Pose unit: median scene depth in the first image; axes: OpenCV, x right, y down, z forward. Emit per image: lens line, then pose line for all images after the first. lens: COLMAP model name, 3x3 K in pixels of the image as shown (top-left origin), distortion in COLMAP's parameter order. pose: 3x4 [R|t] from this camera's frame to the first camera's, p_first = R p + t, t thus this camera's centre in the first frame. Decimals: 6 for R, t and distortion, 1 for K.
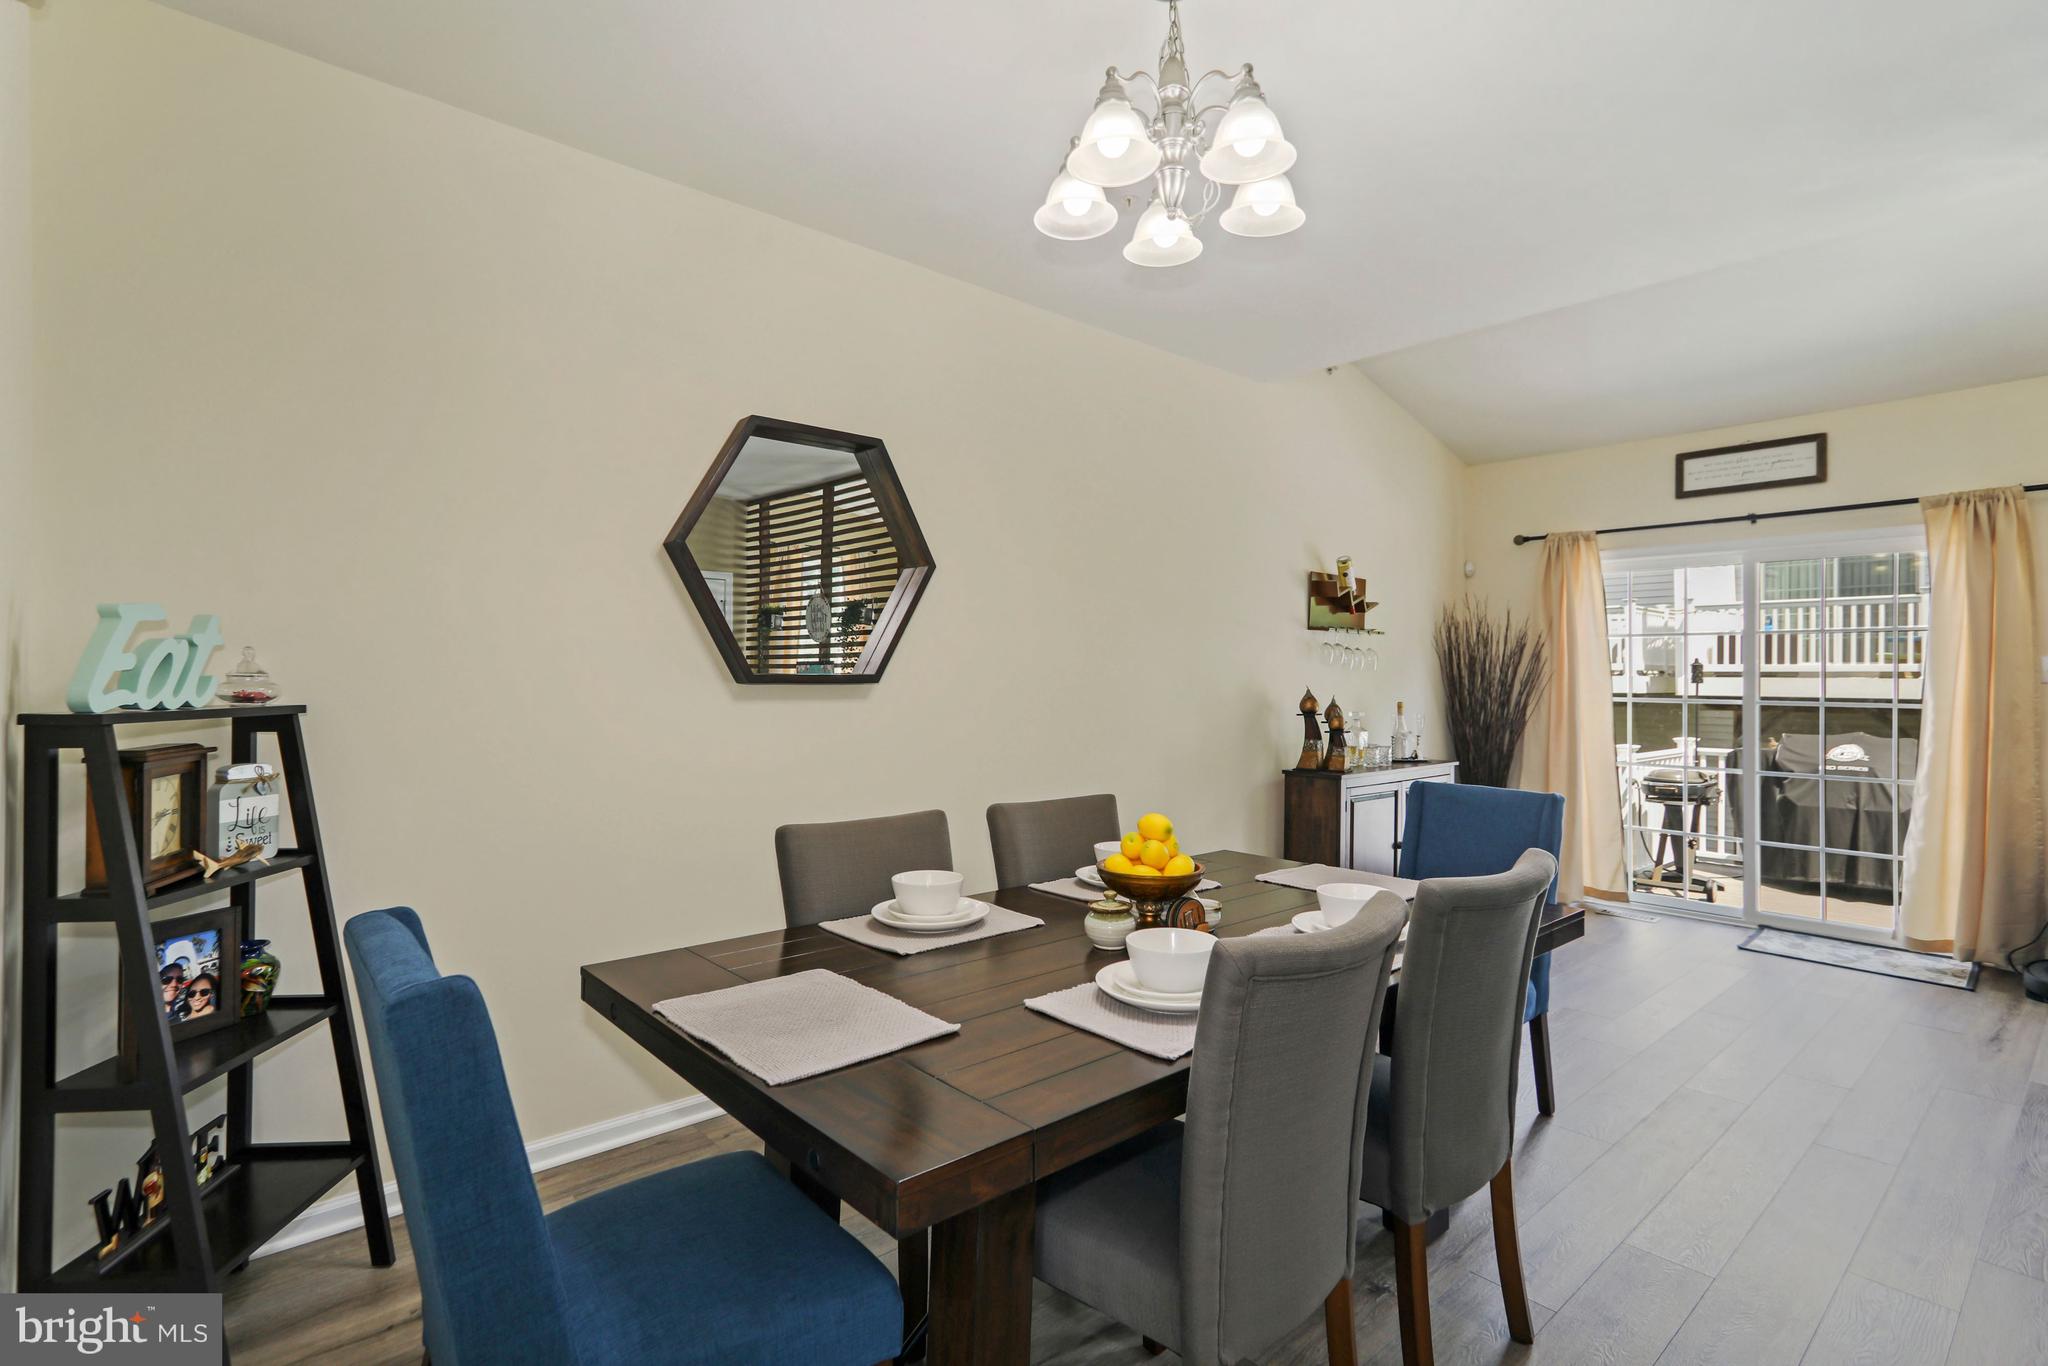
lens RADIAL K [[1007.1, 0, 997.9], [0, 1007.1, 679.3], [0, 0, 1]] dist [-0.005996, 0.010664]
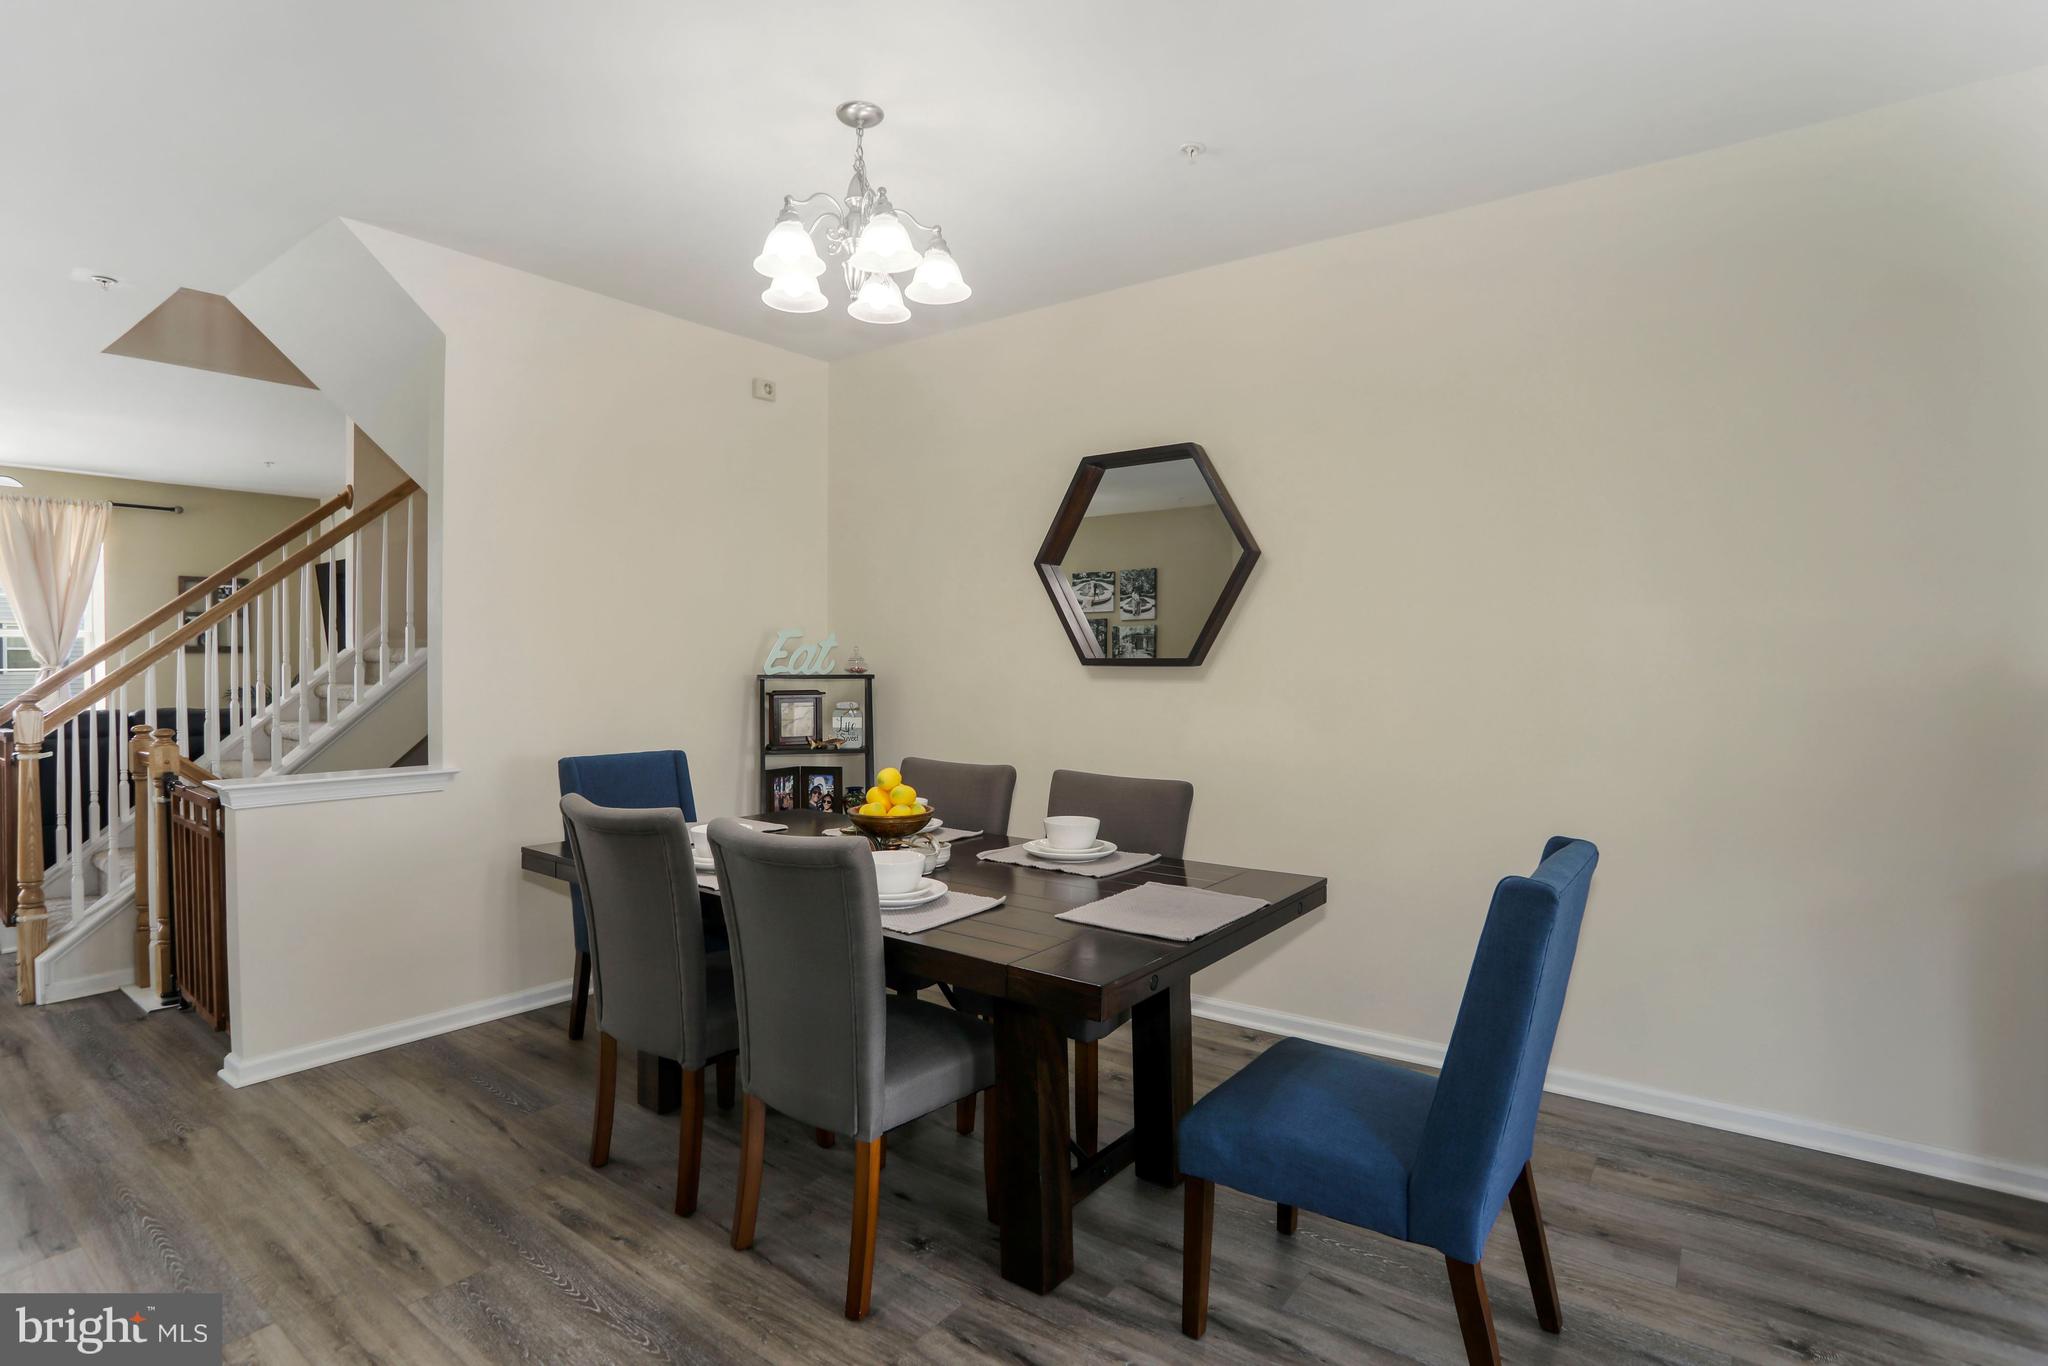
lens RADIAL K [[1007.1, 0, 1022.9], [0, 1007.1, 656.2], [0, 0, 1]] dist [-0.005996, 0.010664]
pose [[0.201867, -0.004108, -0.979404, 0.610442], [-0.002090, 0.999987, -0.004625, -0.001195], [0.979411, 0.002981, 0.201856, 0.400607]]
